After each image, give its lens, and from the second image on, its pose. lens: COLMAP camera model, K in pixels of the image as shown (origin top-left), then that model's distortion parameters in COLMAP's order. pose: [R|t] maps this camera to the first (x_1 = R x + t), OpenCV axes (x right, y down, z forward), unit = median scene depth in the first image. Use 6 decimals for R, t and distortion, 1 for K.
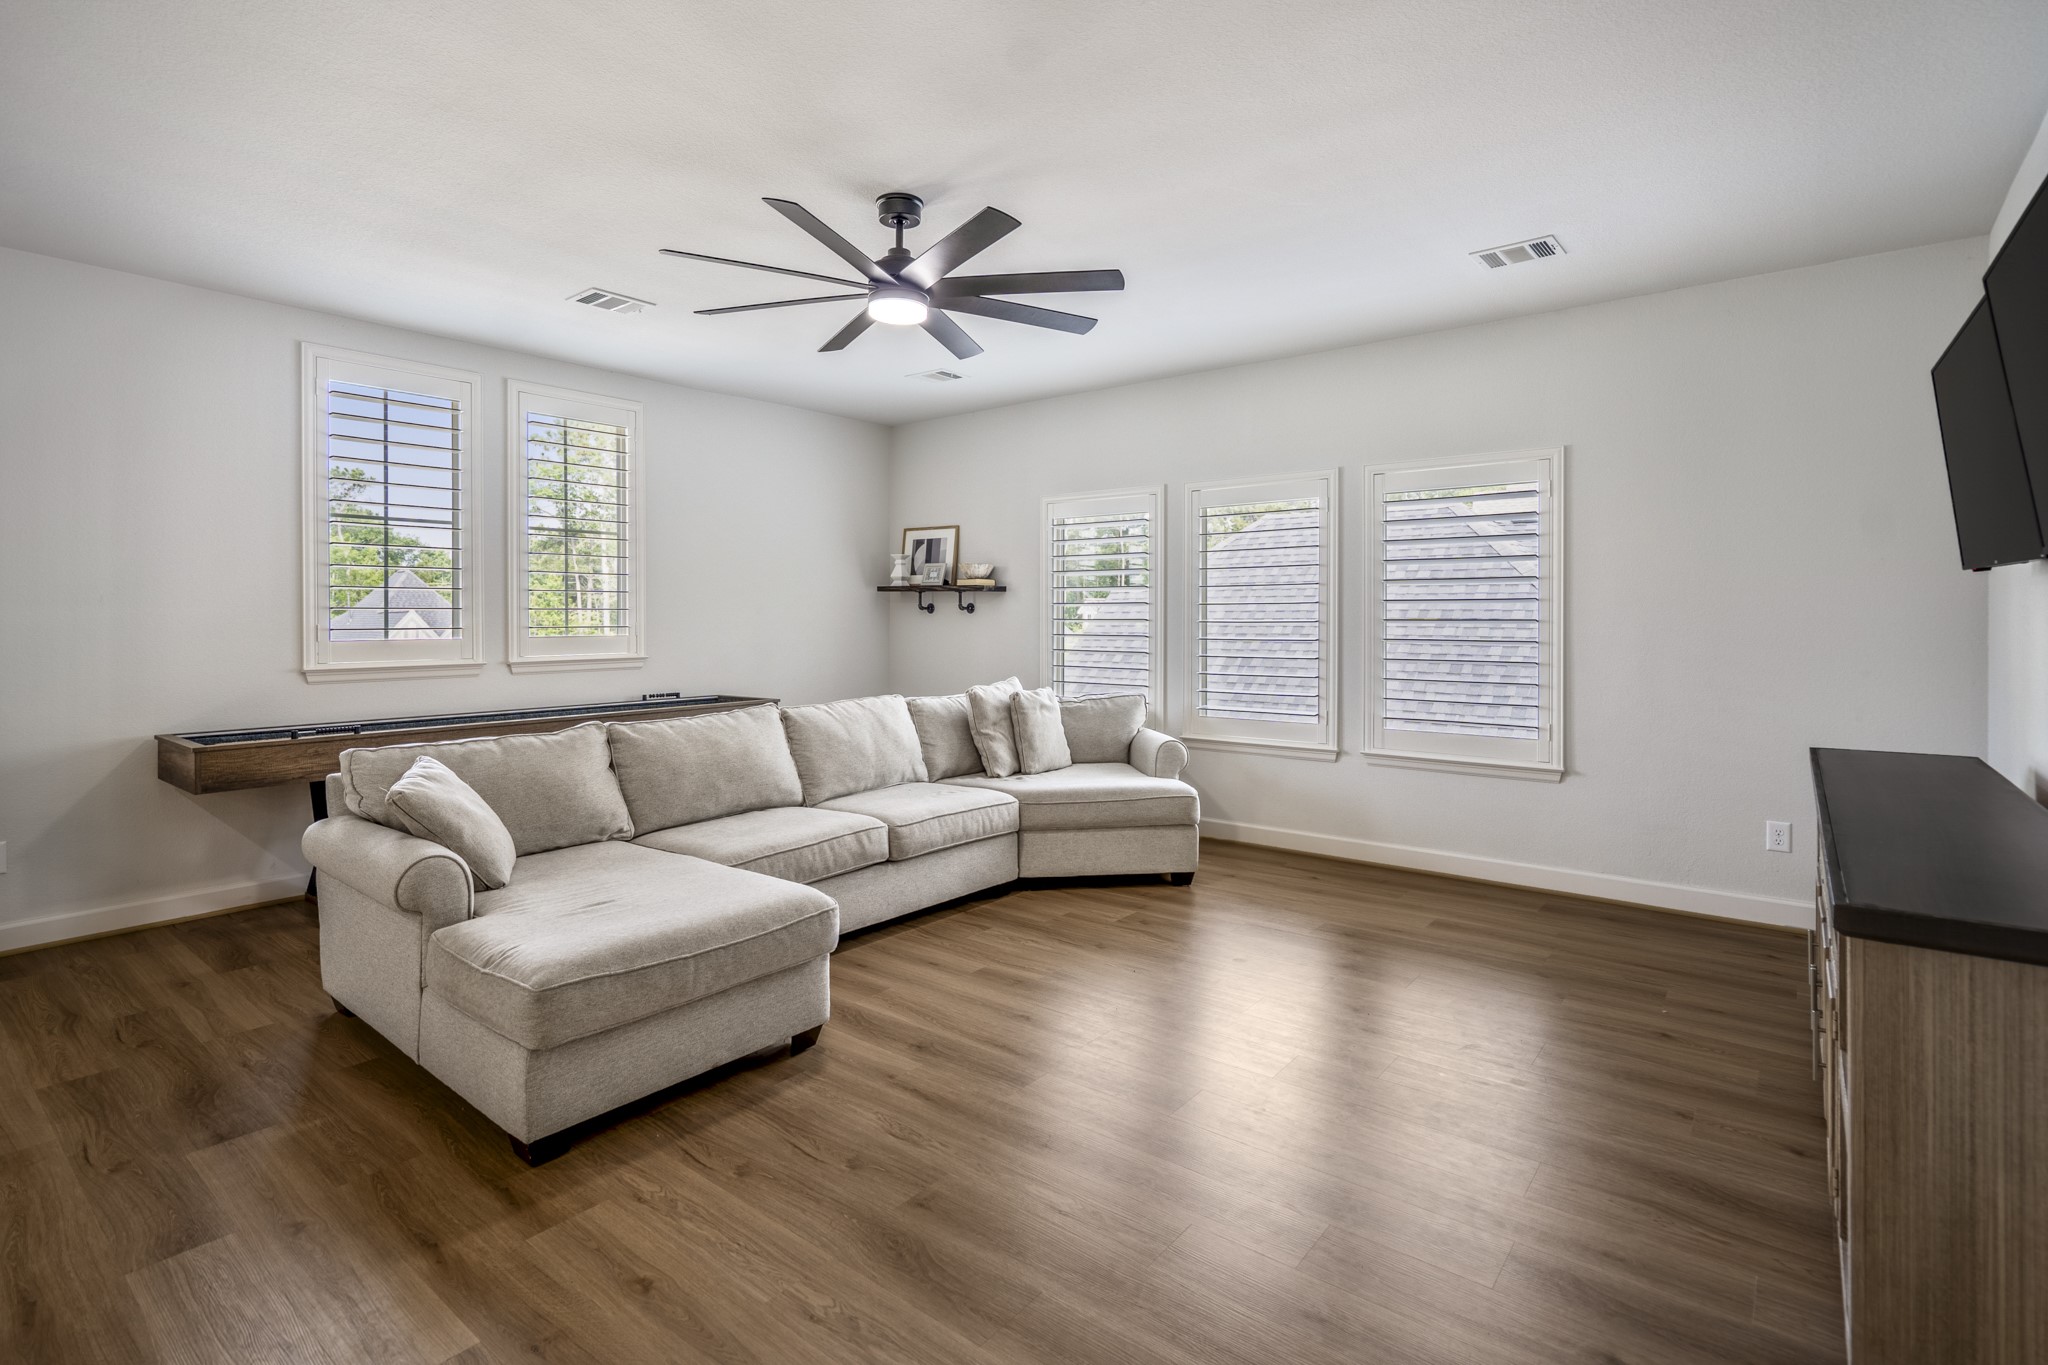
lens RADIAL K [[980.2, 0, 1015.0], [0, 980.2, 627.7], [0, 0, 1]] dist [0.000554, 0.000162]
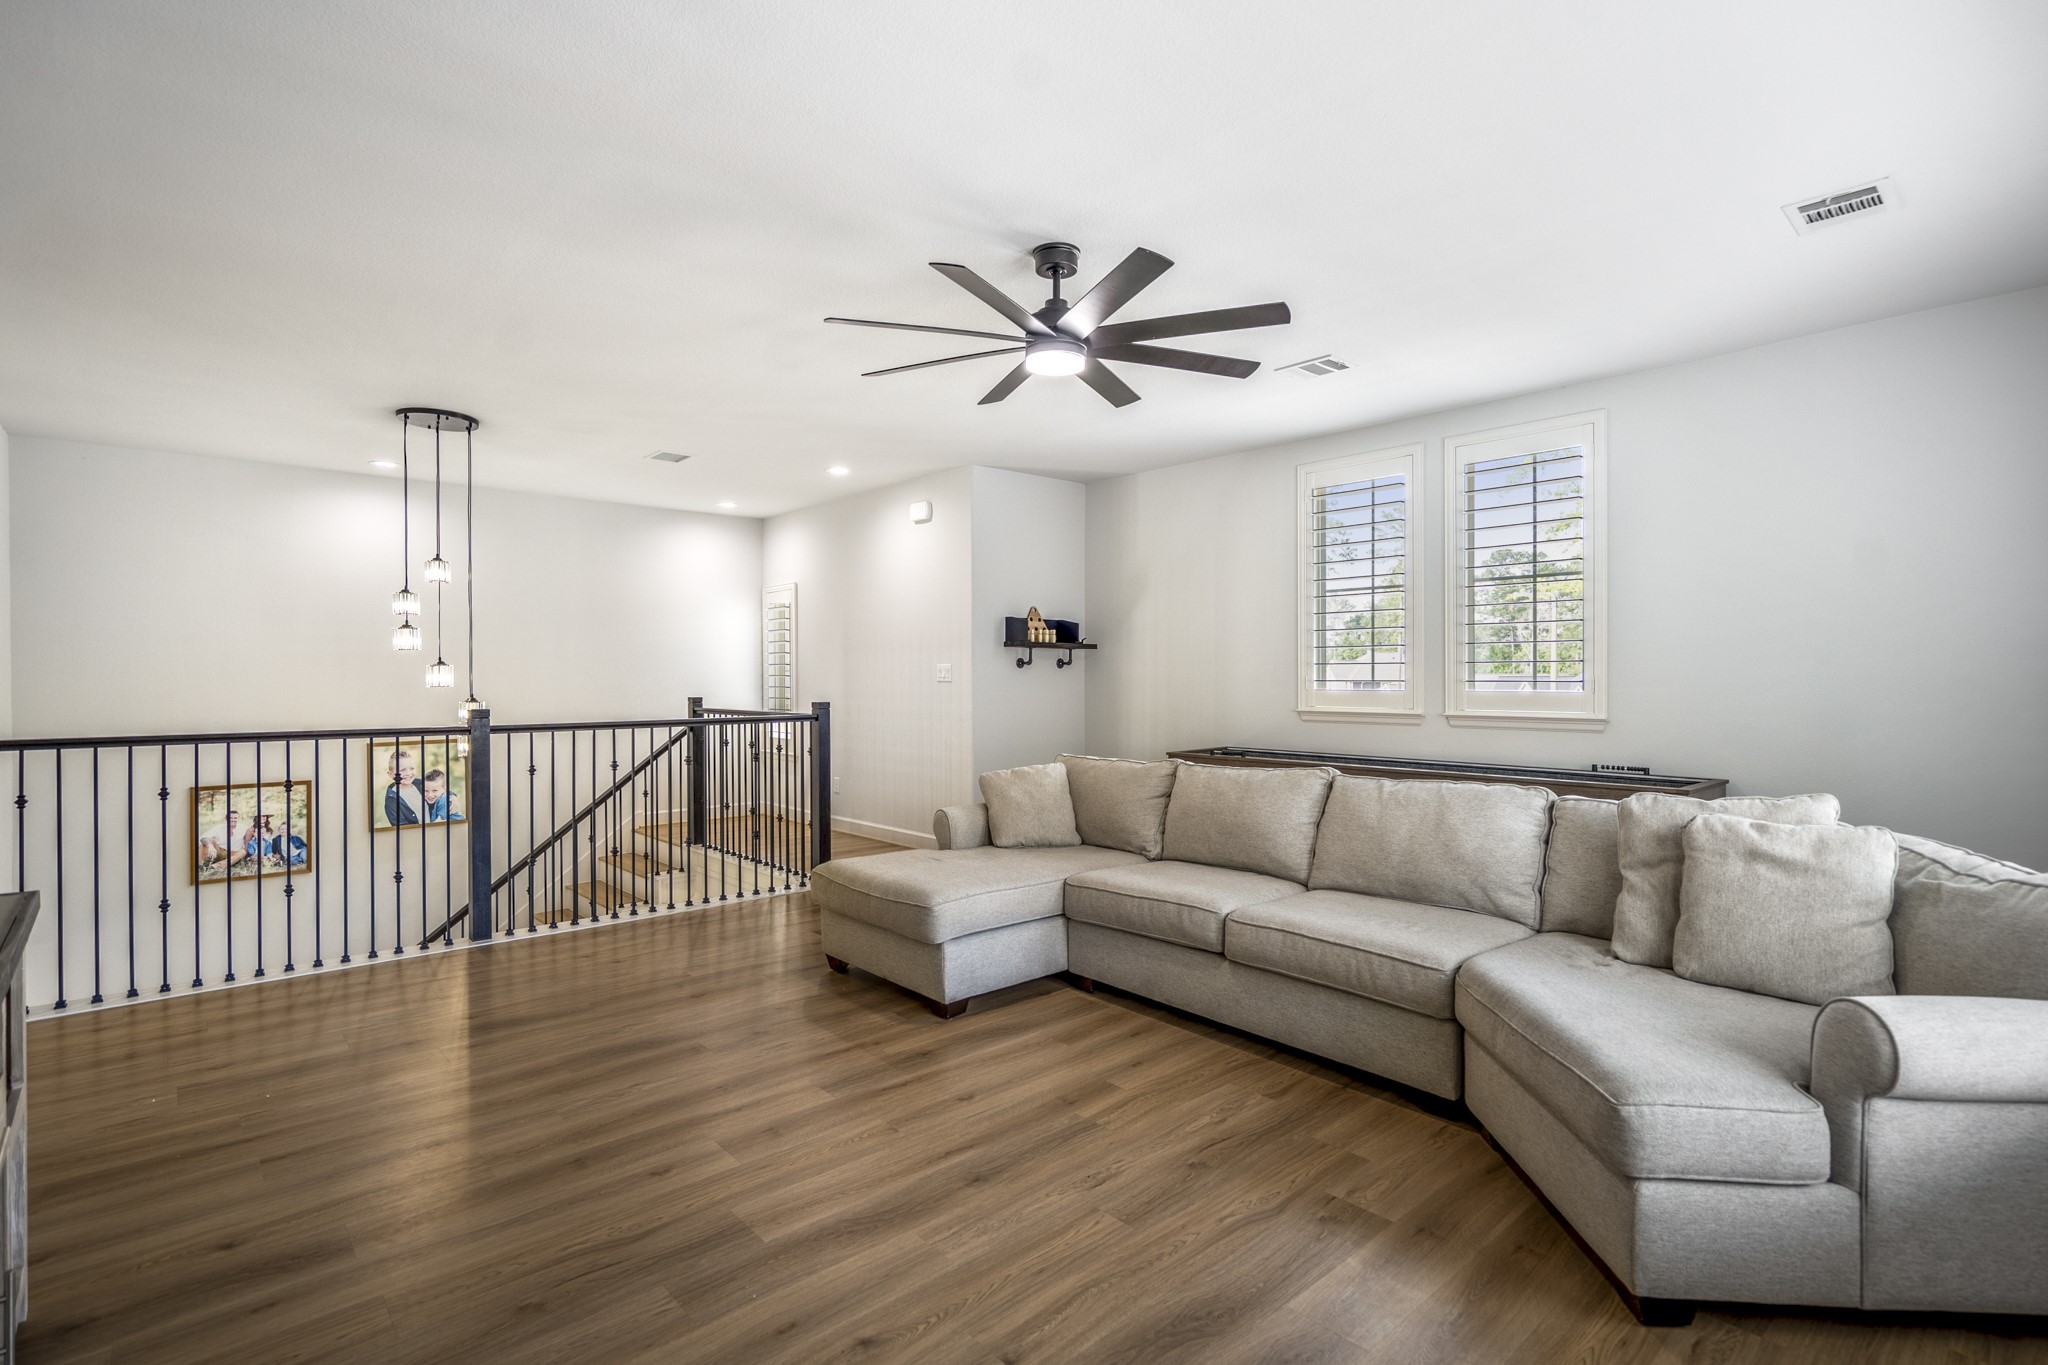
lens RADIAL K [[966.1, 0, 1021.6], [0, 966.1, 677.6], [0, 0, 1]] dist [-0.002988, -0.000005]
pose [[-0.151218, 0.006490, -0.988479, 0.727559], [-0.009741, 0.999920, 0.008055, -0.009182], [0.988453, 0.010847, -0.151142, 0.949119]]
